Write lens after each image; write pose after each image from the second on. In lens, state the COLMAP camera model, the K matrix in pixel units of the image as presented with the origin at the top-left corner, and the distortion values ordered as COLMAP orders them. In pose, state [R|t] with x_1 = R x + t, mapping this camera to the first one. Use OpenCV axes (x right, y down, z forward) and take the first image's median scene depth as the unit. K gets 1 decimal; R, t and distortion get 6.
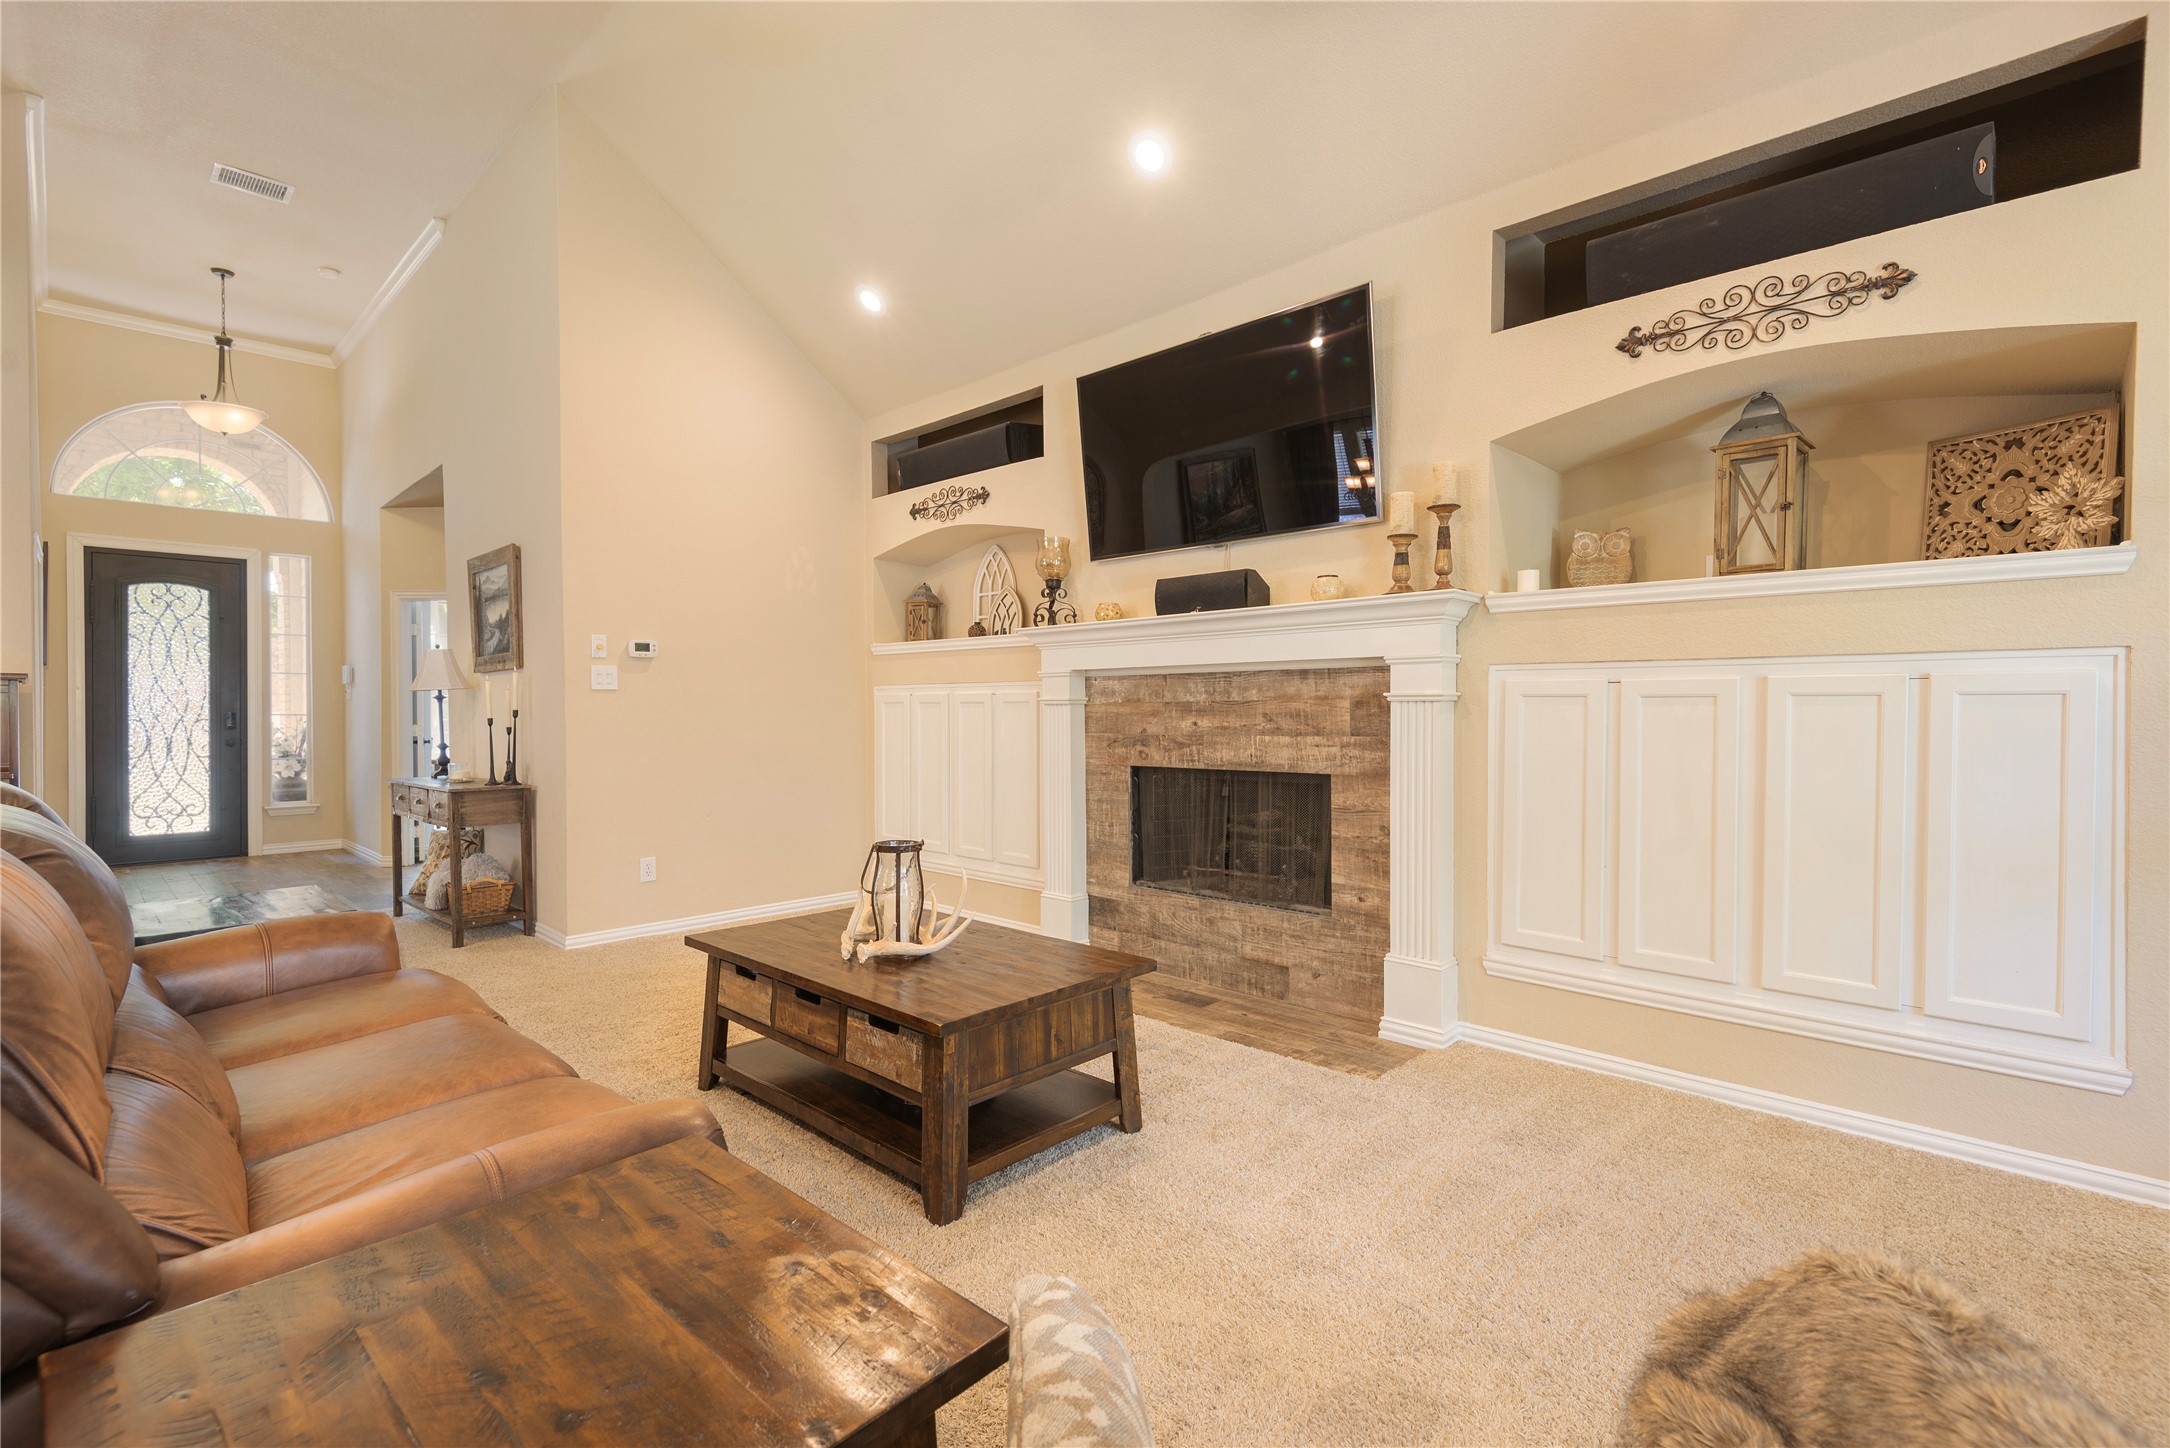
lens RADIAL K [[976.6, 0, 1083.4], [0, 976.6, 722.5], [0, 0, 1]] dist [0.019488, -0.011920]
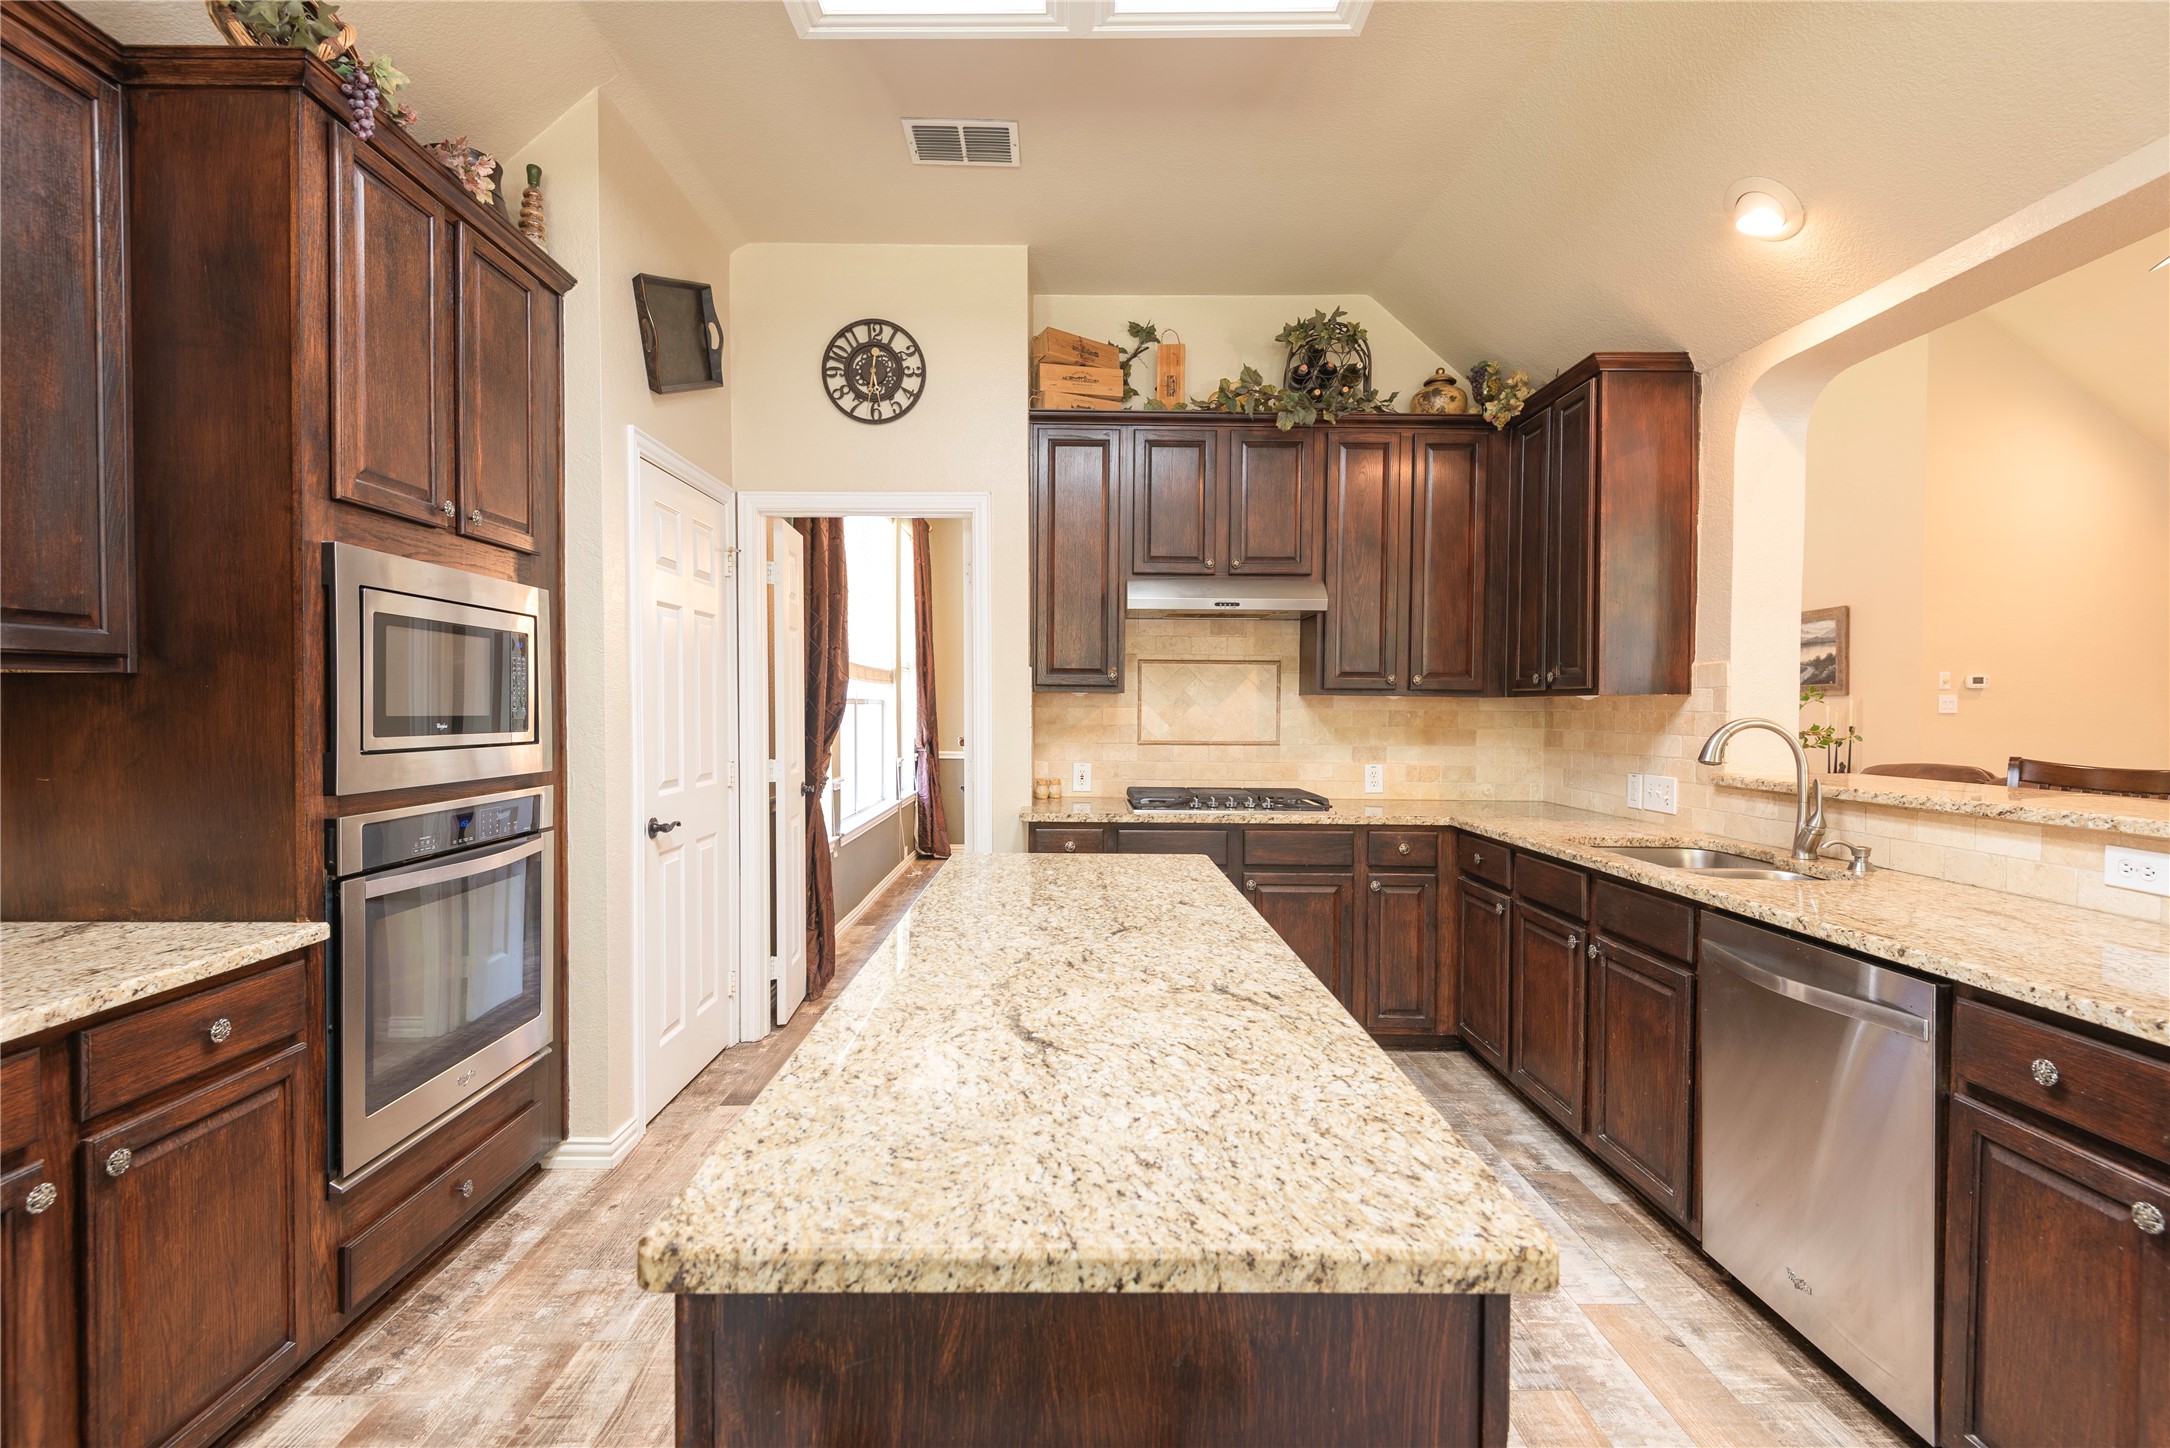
lens RADIAL K [[976.6, 0, 1081.2], [0, 976.6, 720.0], [0, 0, 1]] dist [0.019488, -0.011920]
pose [[0.700855, 0.018446, -0.713065, -0.448564], [-0.020811, 0.999769, 0.005408, -0.008933], [0.713000, 0.011050, 0.701077, -0.945758]]
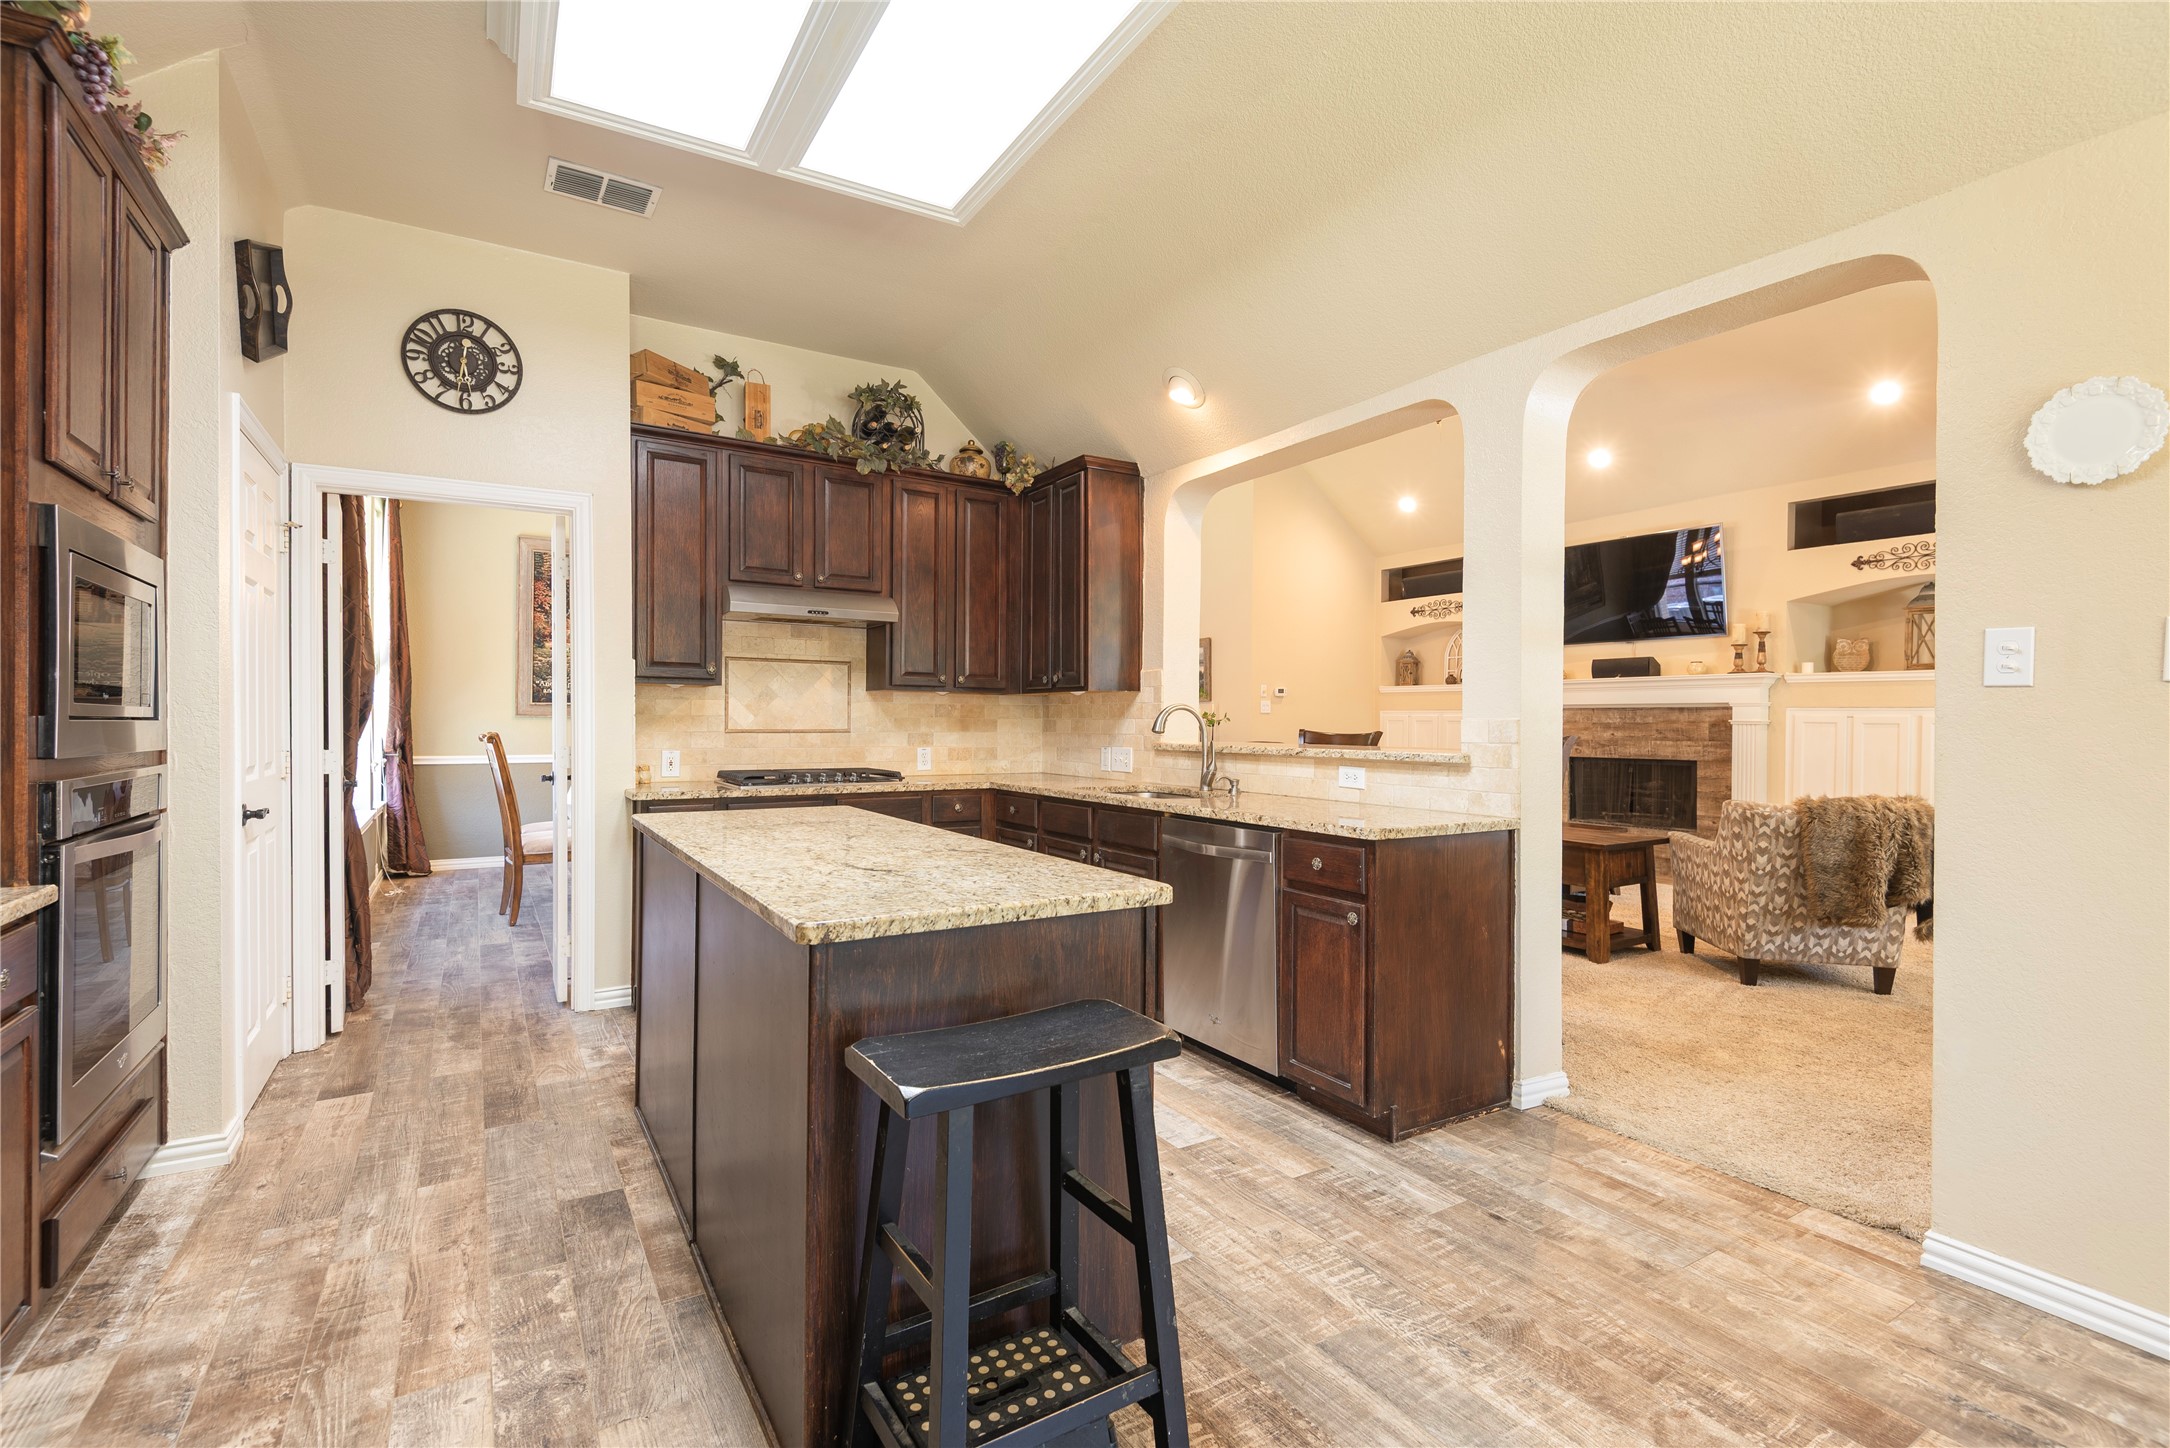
lens RADIAL K [[976.6, 0, 1087.6], [0, 976.6, 713.4], [0, 0, 1]] dist [0.019488, -0.011920]
pose [[0.969653, 0.007575, -0.244368, -0.443731], [-0.013565, 0.999647, -0.022840, 0.018950], [0.244109, 0.025461, 0.969414, -1.194466]]
